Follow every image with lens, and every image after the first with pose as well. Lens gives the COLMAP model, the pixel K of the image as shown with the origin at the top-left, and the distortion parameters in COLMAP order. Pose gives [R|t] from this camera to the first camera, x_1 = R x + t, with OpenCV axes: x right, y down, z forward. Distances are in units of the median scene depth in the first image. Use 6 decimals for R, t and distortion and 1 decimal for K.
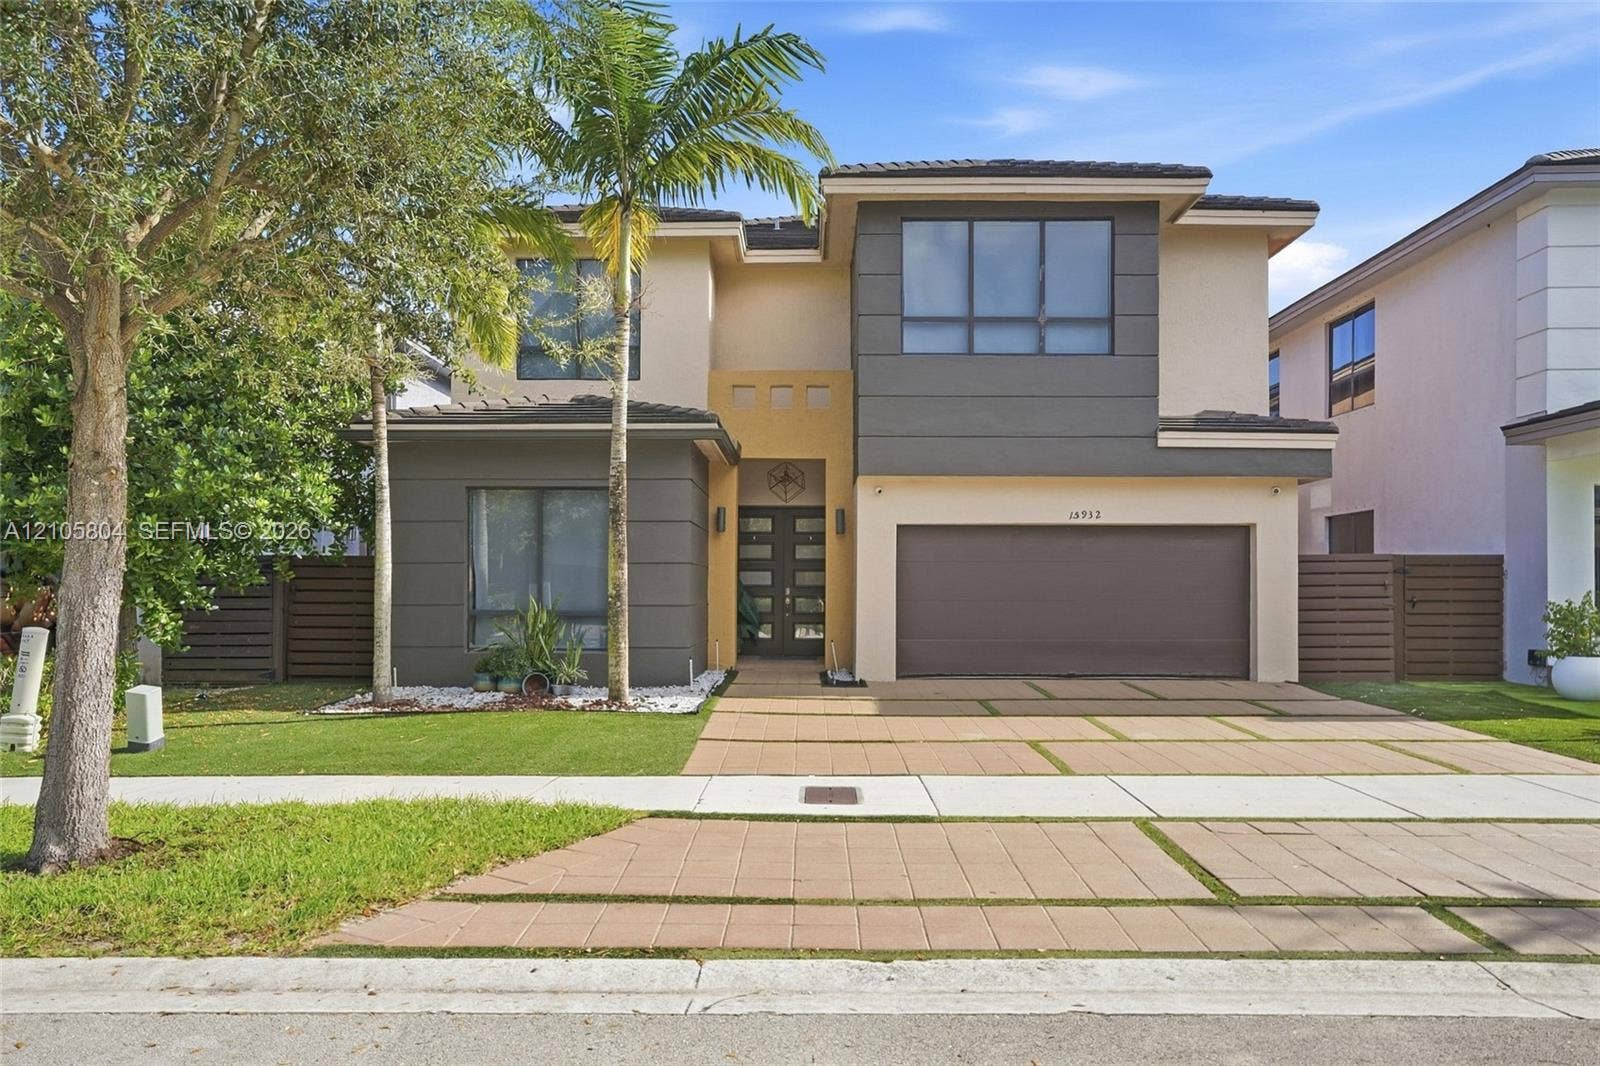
lens RADIAL K [[1117.2, 0, 796.6], [0, 1117.2, 569.0], [0, 0, 1]] dist [-0.004764, 0.010991]
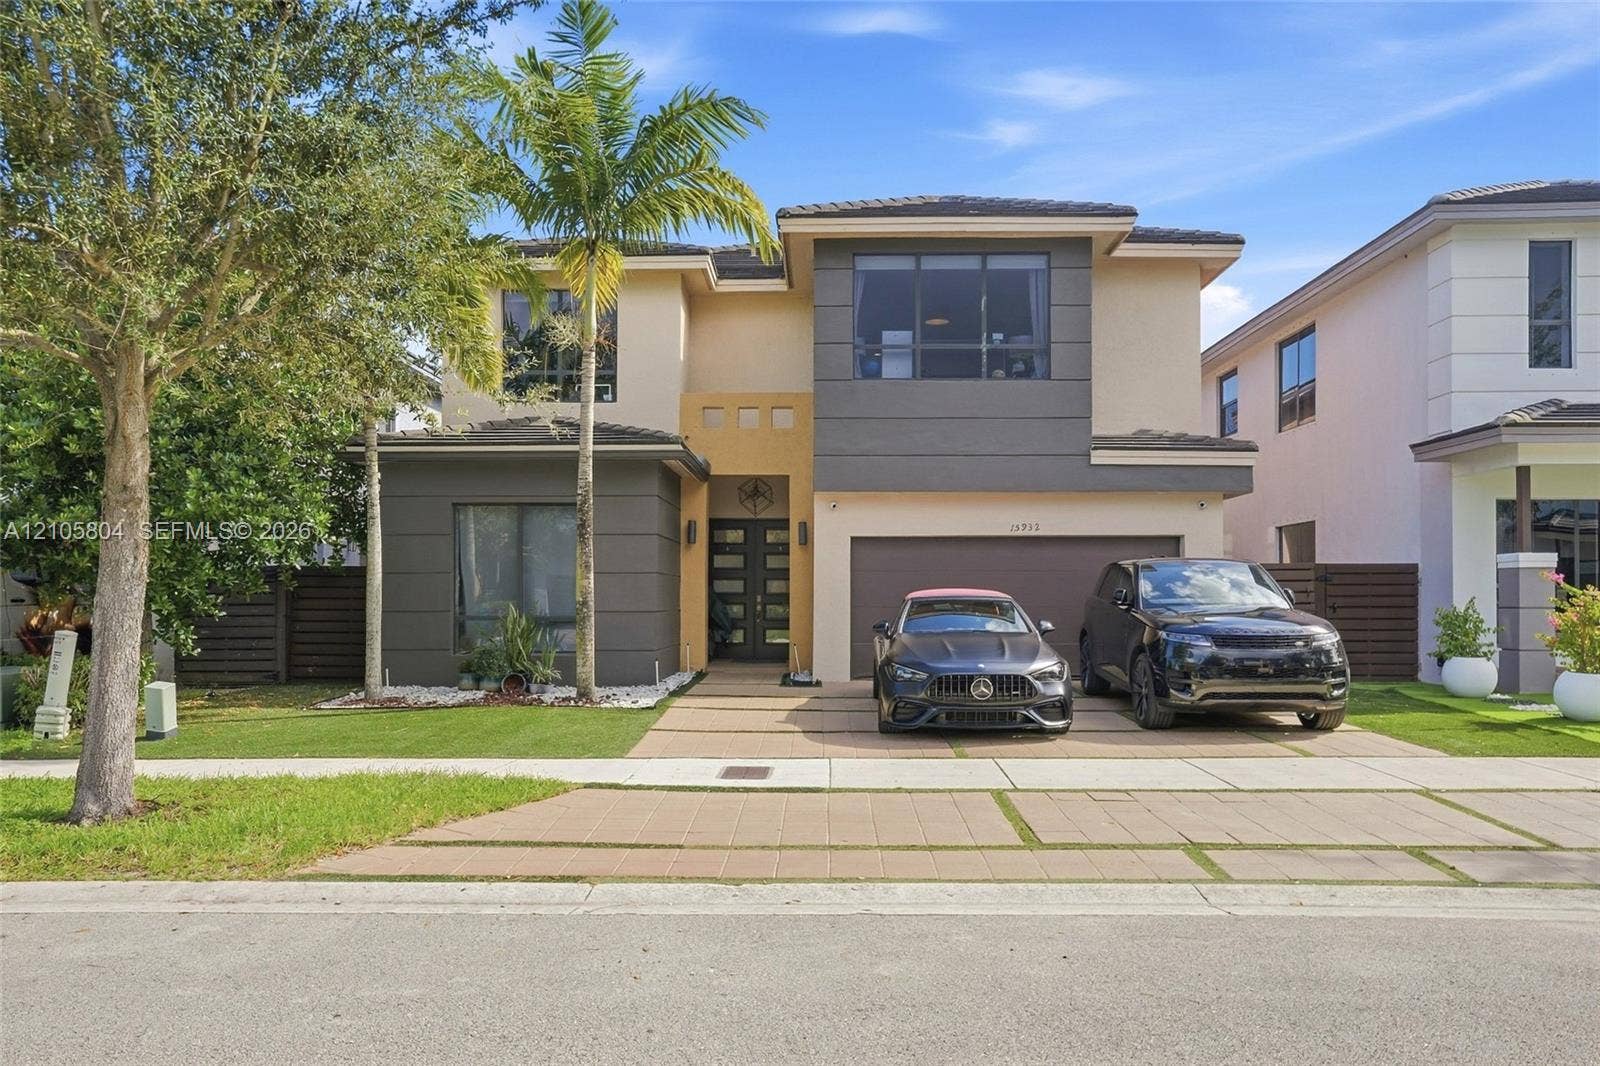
lens RADIAL K [[1131.3, 0, 800.4], [0, 1131.3, 572.6], [0, 0, 1]] dist [-0.000067, 0.001036]
pose [[0.999949, -0.001627, -0.009933, 0.054113], [0.001594, 0.999993, -0.003342, -0.001482], [0.009939, 0.003326, 0.999945, -0.099441]]
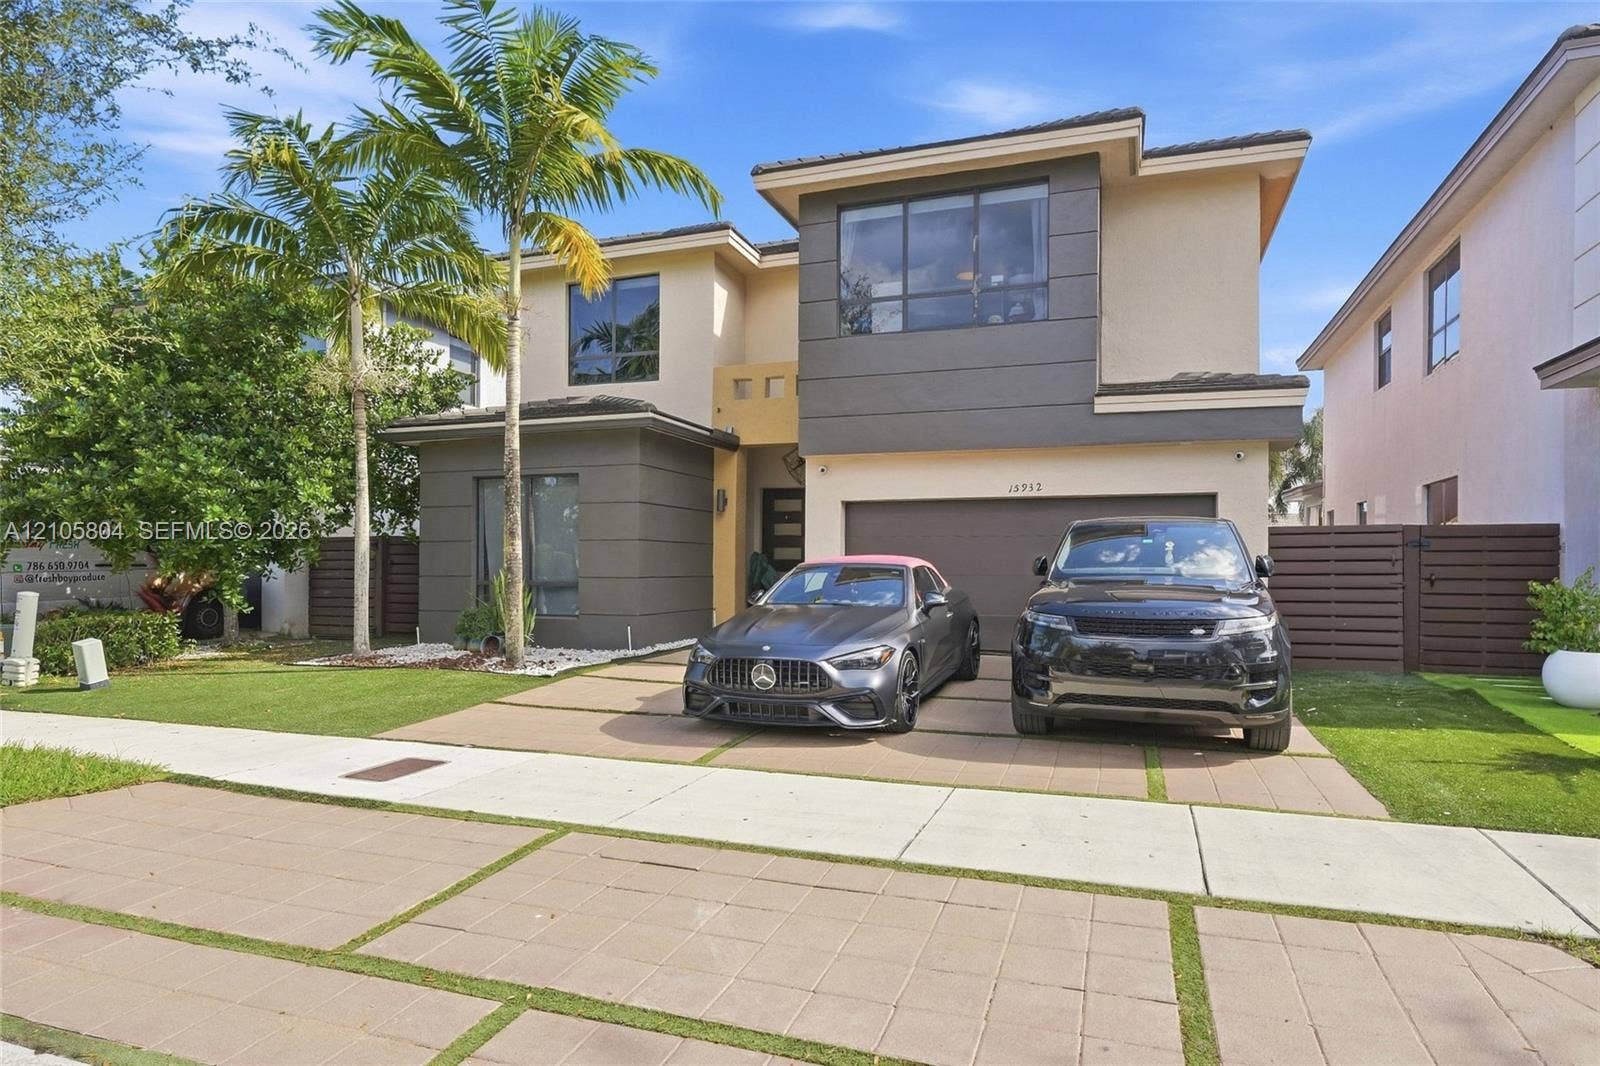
lens RADIAL K [[922.4, 0, 799.5], [0, 922.4, 549.4], [0, 0, 1]] dist [0.002970, 0.000733]
pose [[0.944247, -0.003135, -0.329223, 0.349783], [0.003752, 0.999992, 0.001240, 0.003585], [0.329217, -0.002406, 0.944251, 0.183727]]
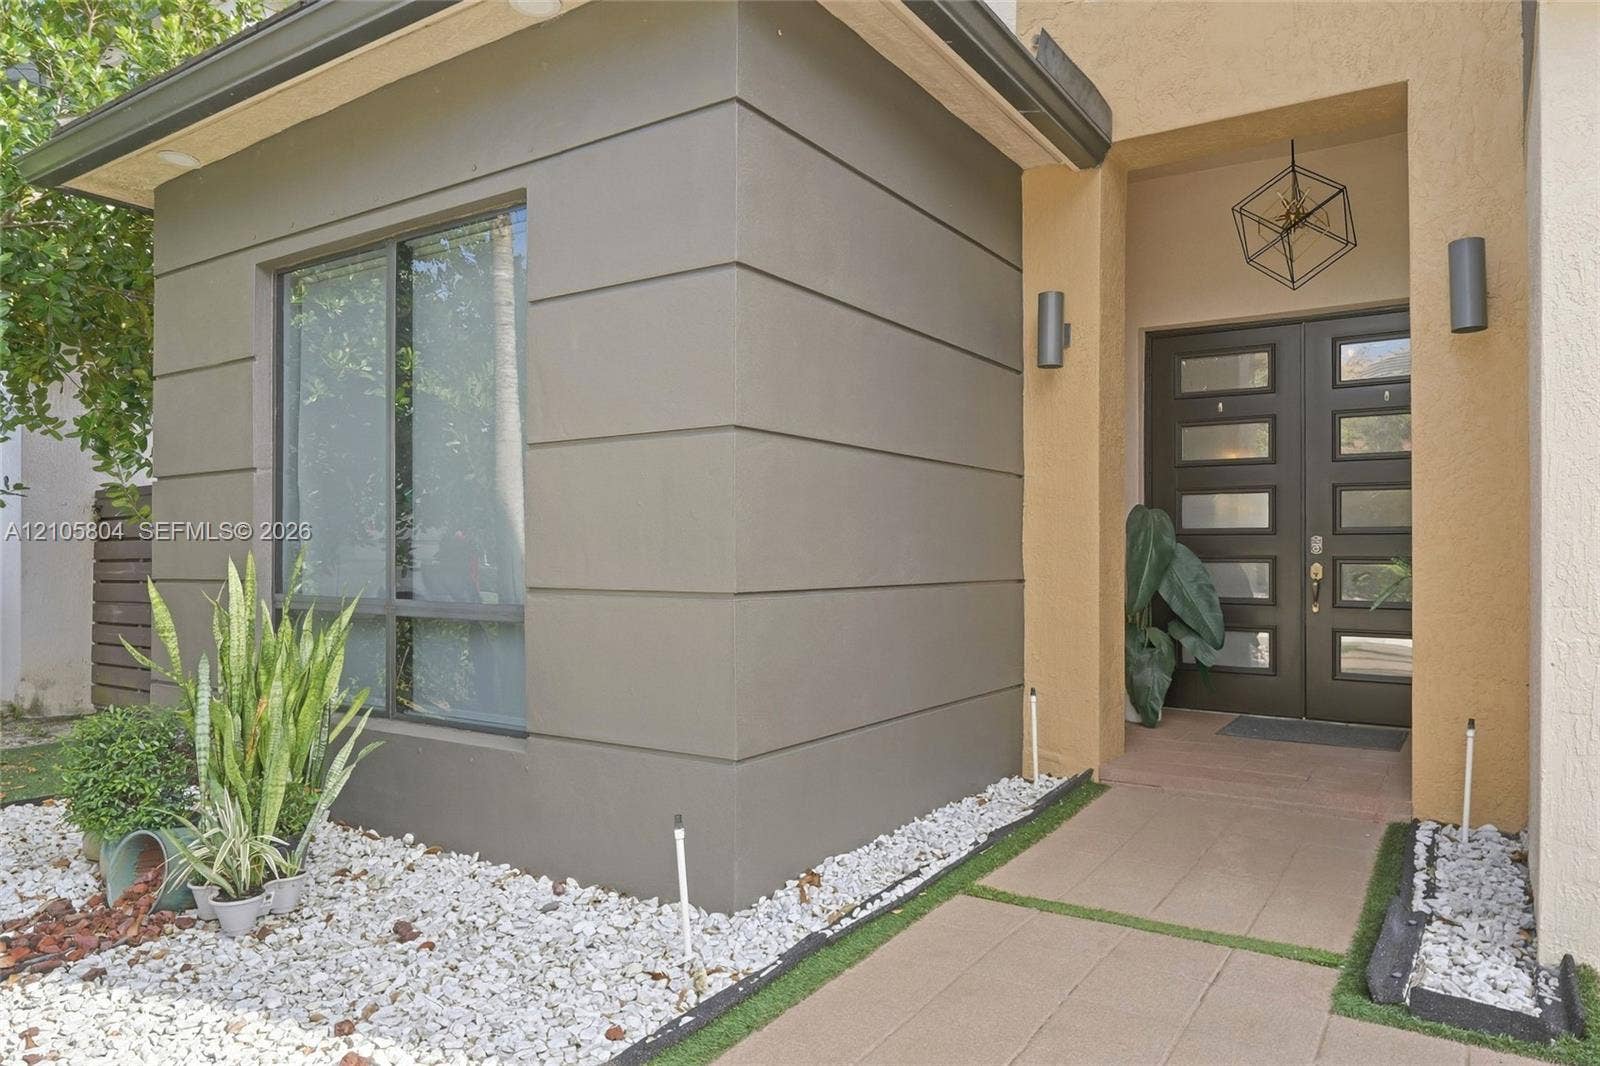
lens RADIAL K [[1045.9, 0, 803.4], [0, 1045.9, 552.2], [0, 0, 1]] dist [-0.006649, -0.000300]
pose [[0.842348, -0.002992, -0.538926, 0.044685], [0.012789, 0.999814, 0.014438, 0.019400], [0.538783, -0.019054, 0.842229, 0.789957]]
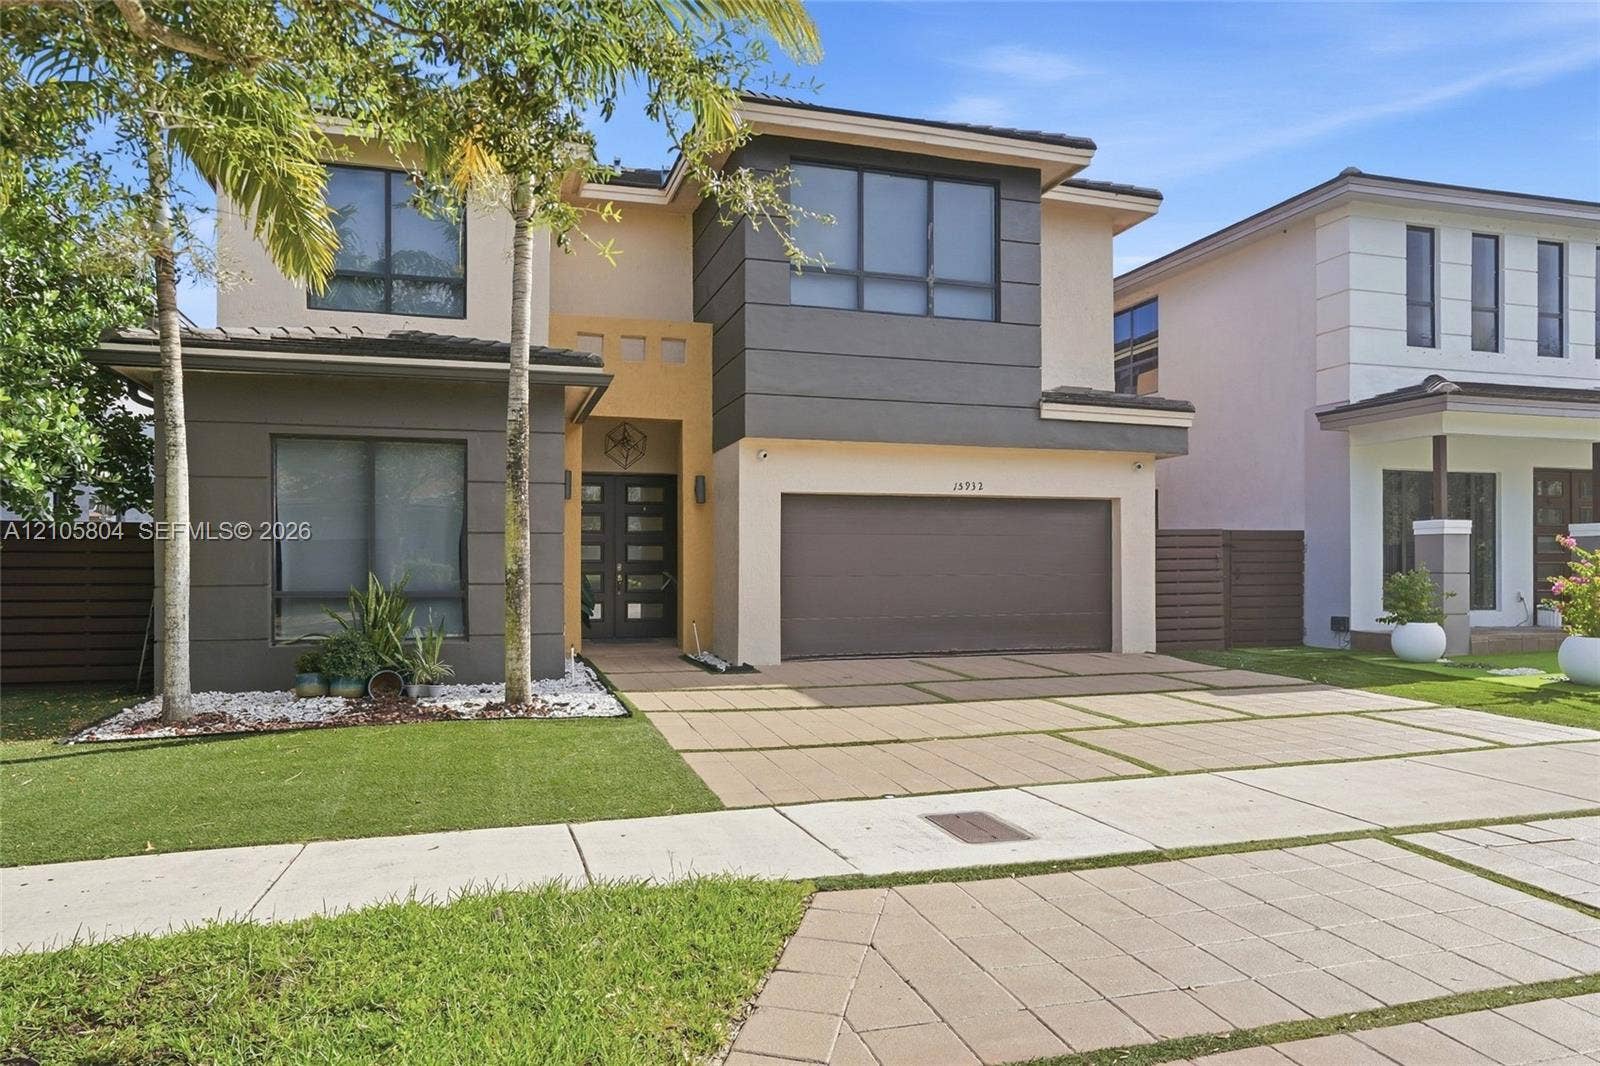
lens RADIAL K [[1045.9, 0, 803.4], [0, 1045.9, 552.2], [0, 0, 1]] dist [-0.006649, -0.000300]
pose [[0.949572, 0.000257, 0.313548, -0.168366], [-0.001407, 0.999993, 0.003443, 0.005963], [-0.313545, -0.003711, 0.949566, 0.190627]]
